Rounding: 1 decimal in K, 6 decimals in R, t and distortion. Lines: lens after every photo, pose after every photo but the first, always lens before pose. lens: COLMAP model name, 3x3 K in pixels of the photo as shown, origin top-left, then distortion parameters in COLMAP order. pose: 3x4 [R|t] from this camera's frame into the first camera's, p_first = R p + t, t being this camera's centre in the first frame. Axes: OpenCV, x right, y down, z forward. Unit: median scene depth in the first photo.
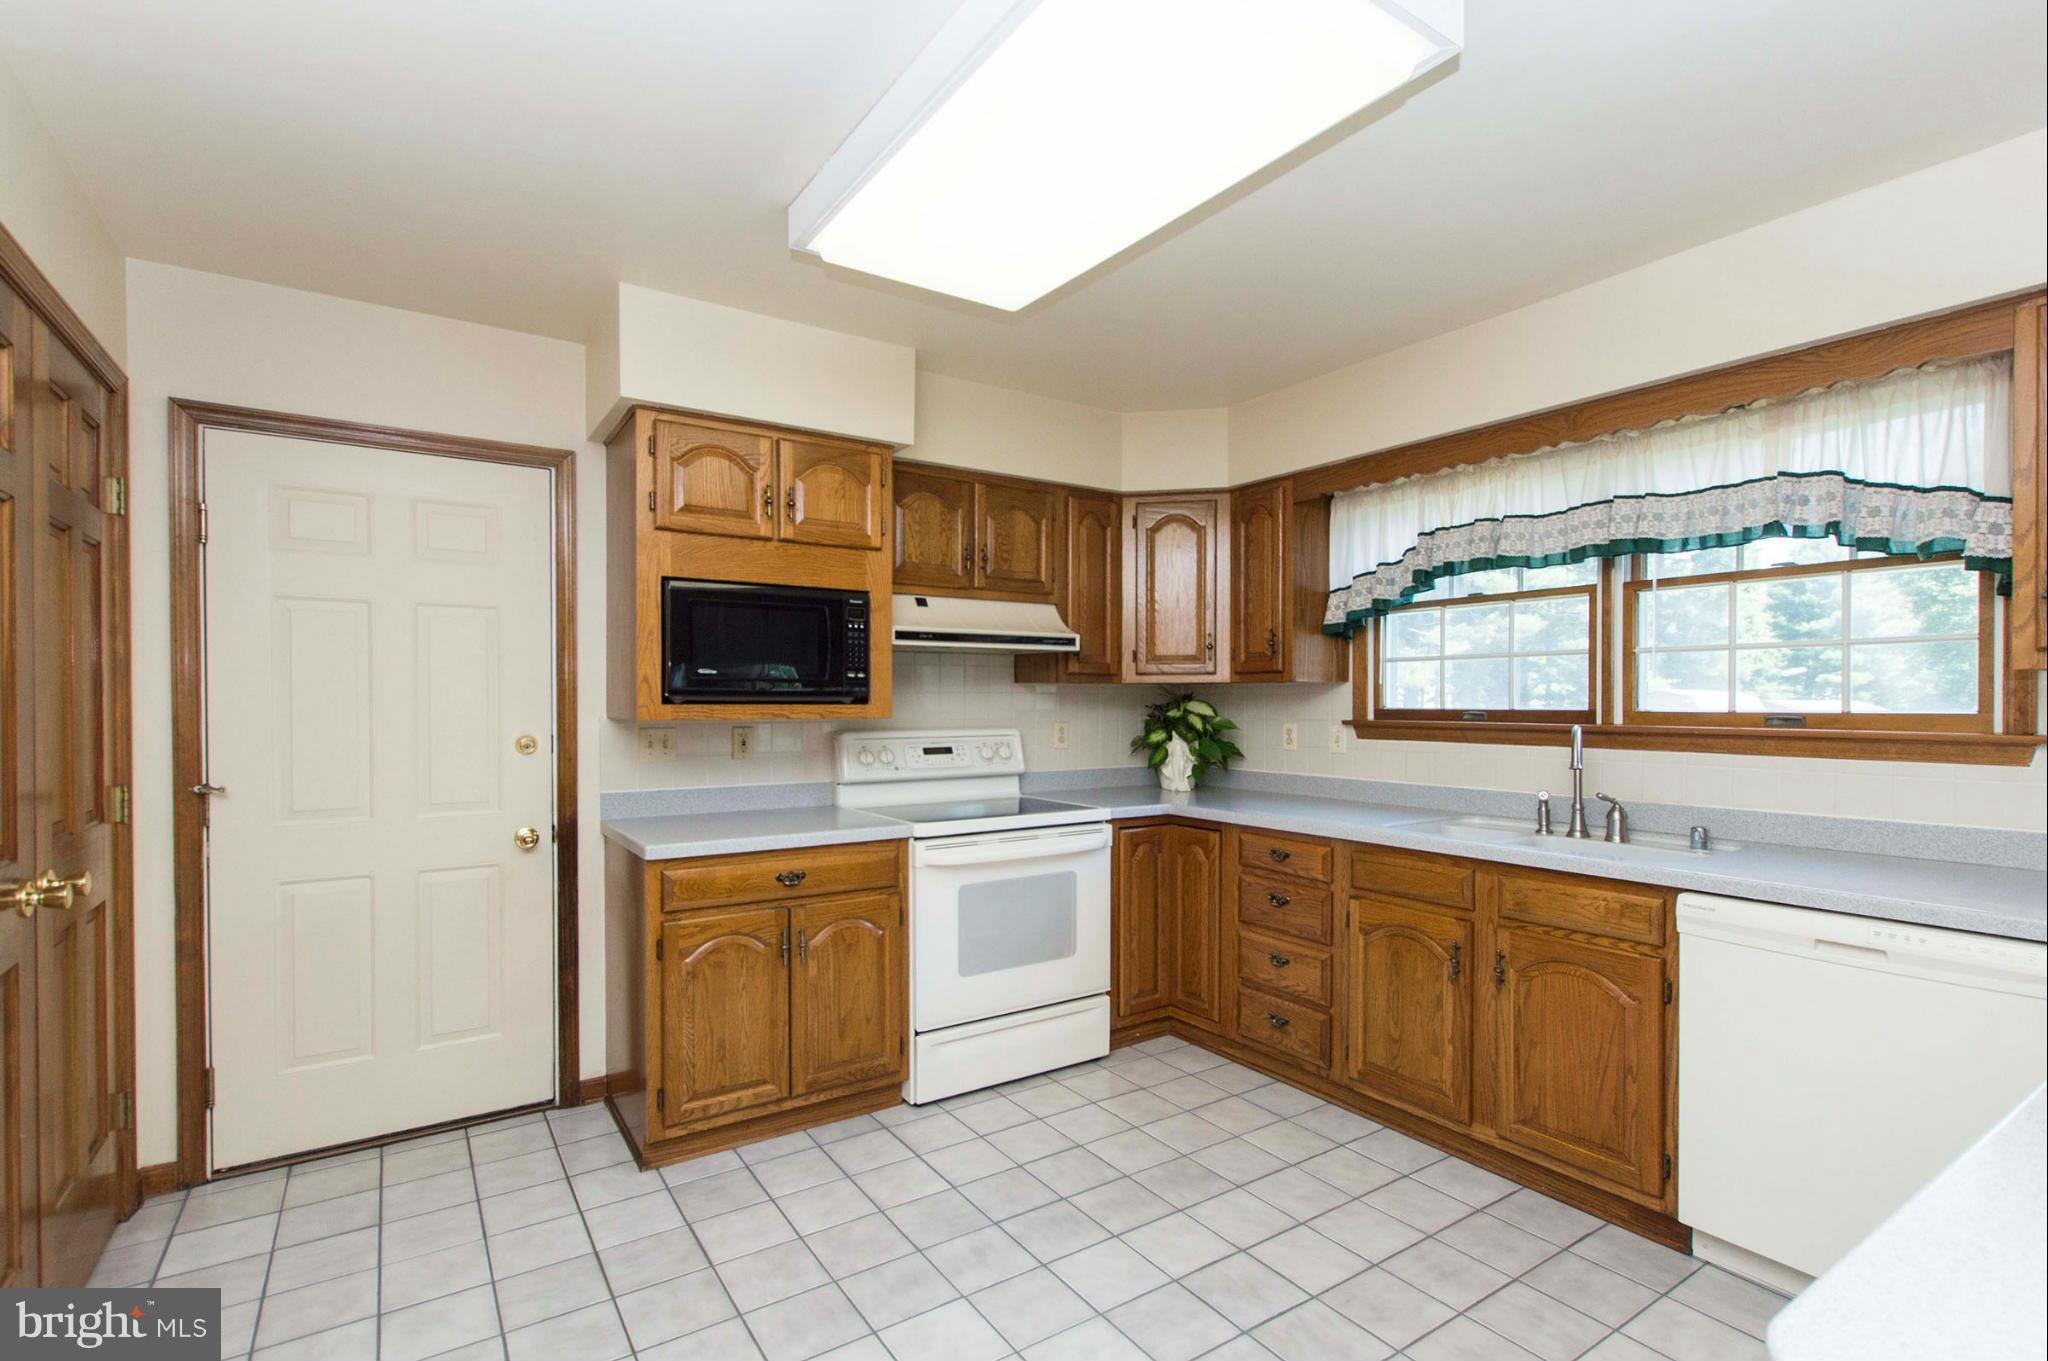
lens RADIAL K [[939.5, 0, 1029.5], [0, 939.5, 710.5], [0, 0, 1]] dist [0.000553, -0.000163]
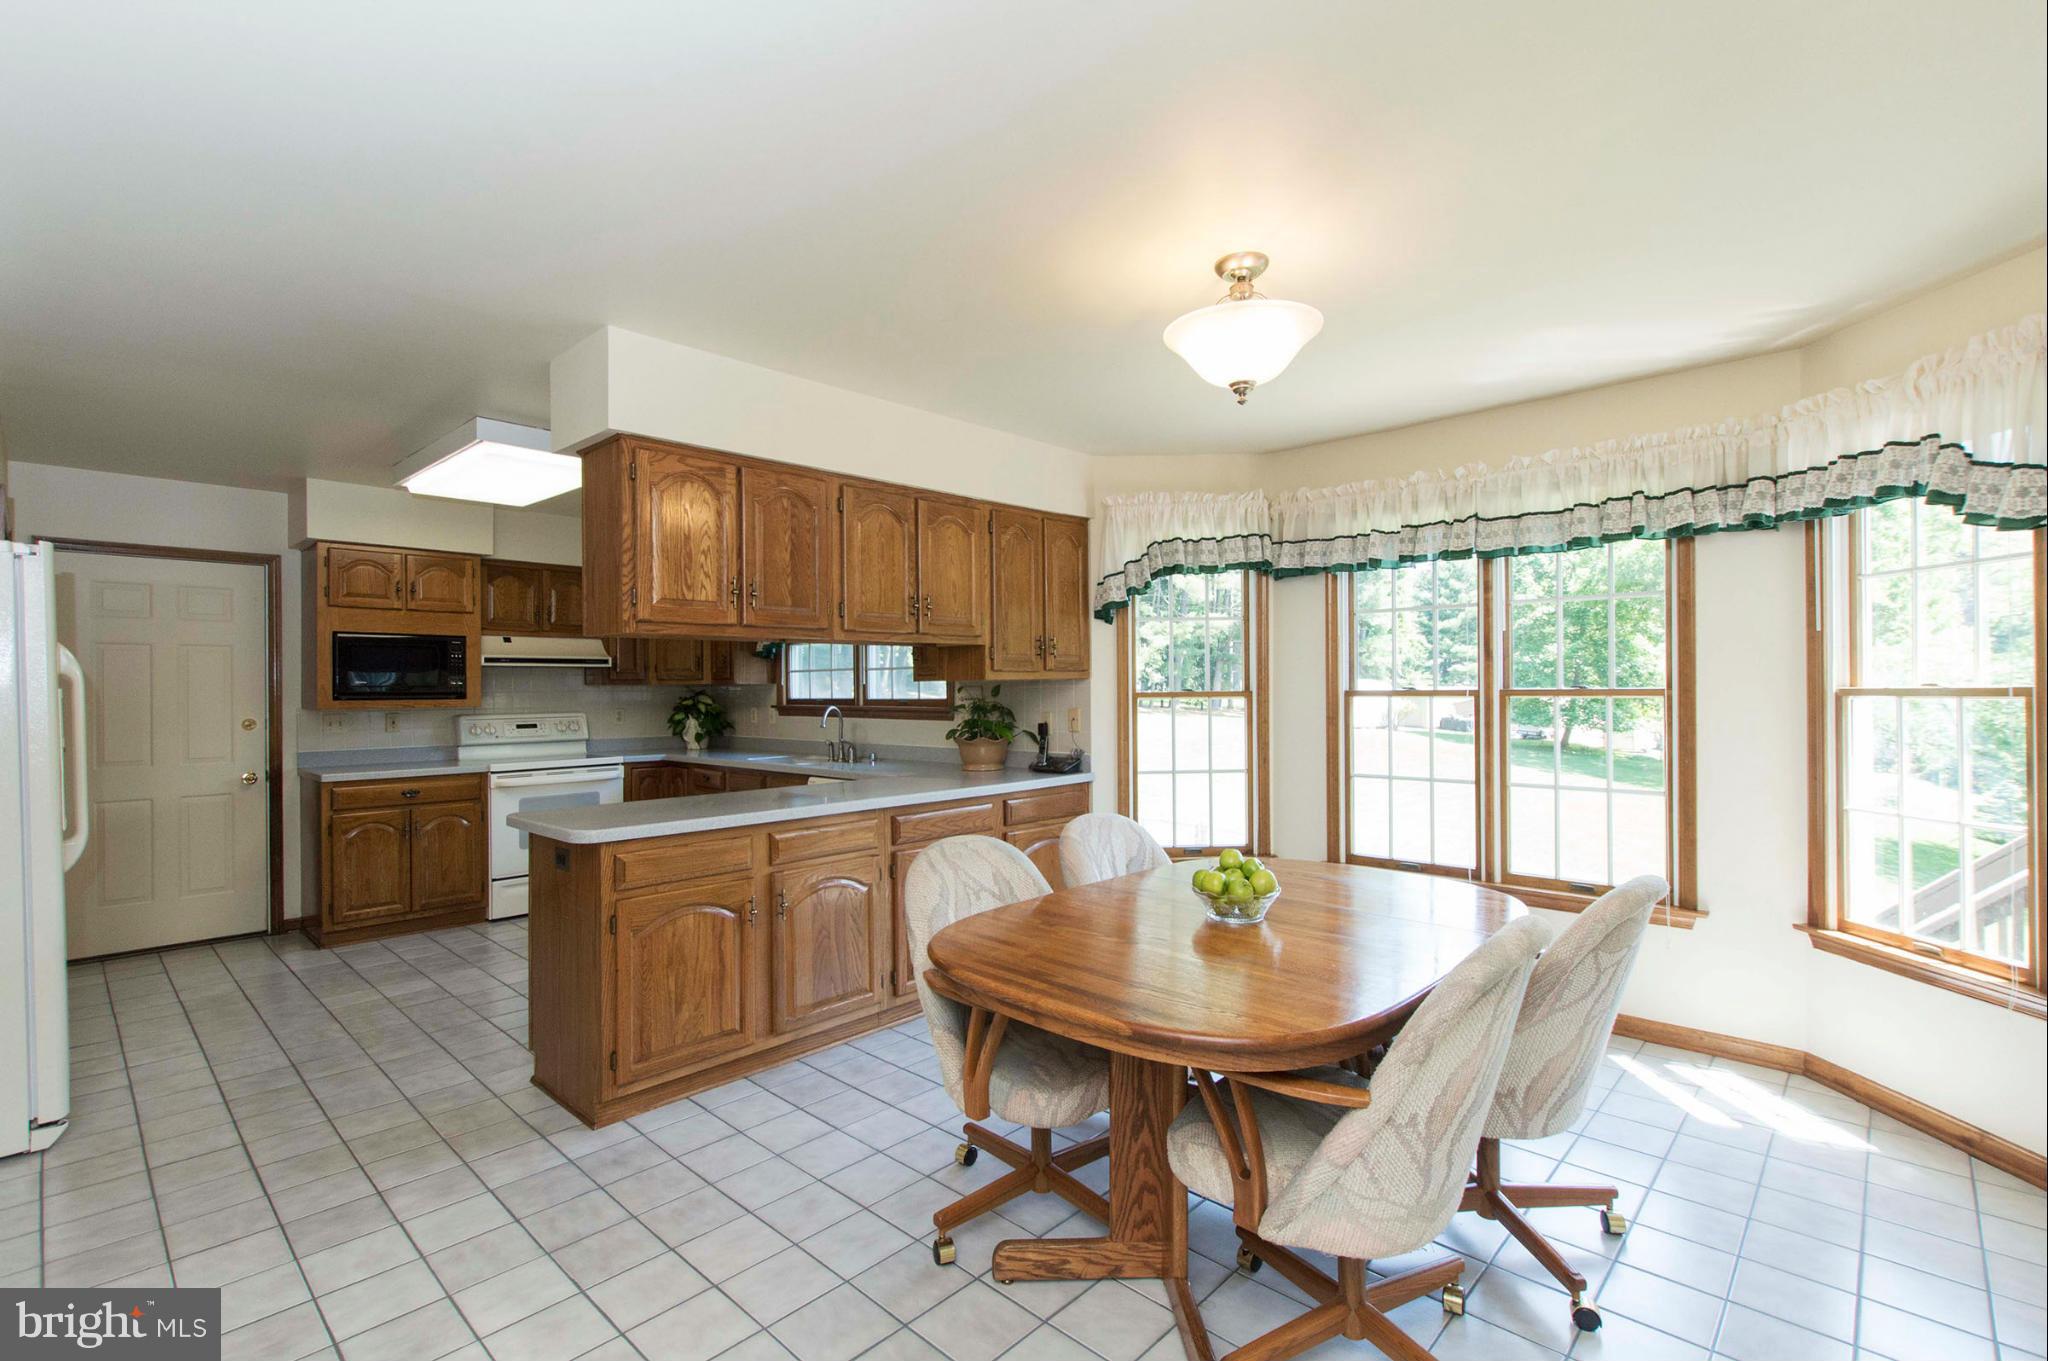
lens RADIAL K [[939.5, 0, 992.5], [0, 939.5, 684.7], [0, 0, 1]] dist [0.000553, -0.000163]
pose [[0.981063, -0.007109, 0.193558, 0.480159], [0.010415, 0.999817, -0.016070, 0.005387], [-0.193408, 0.017782, 0.980957, -0.976829]]
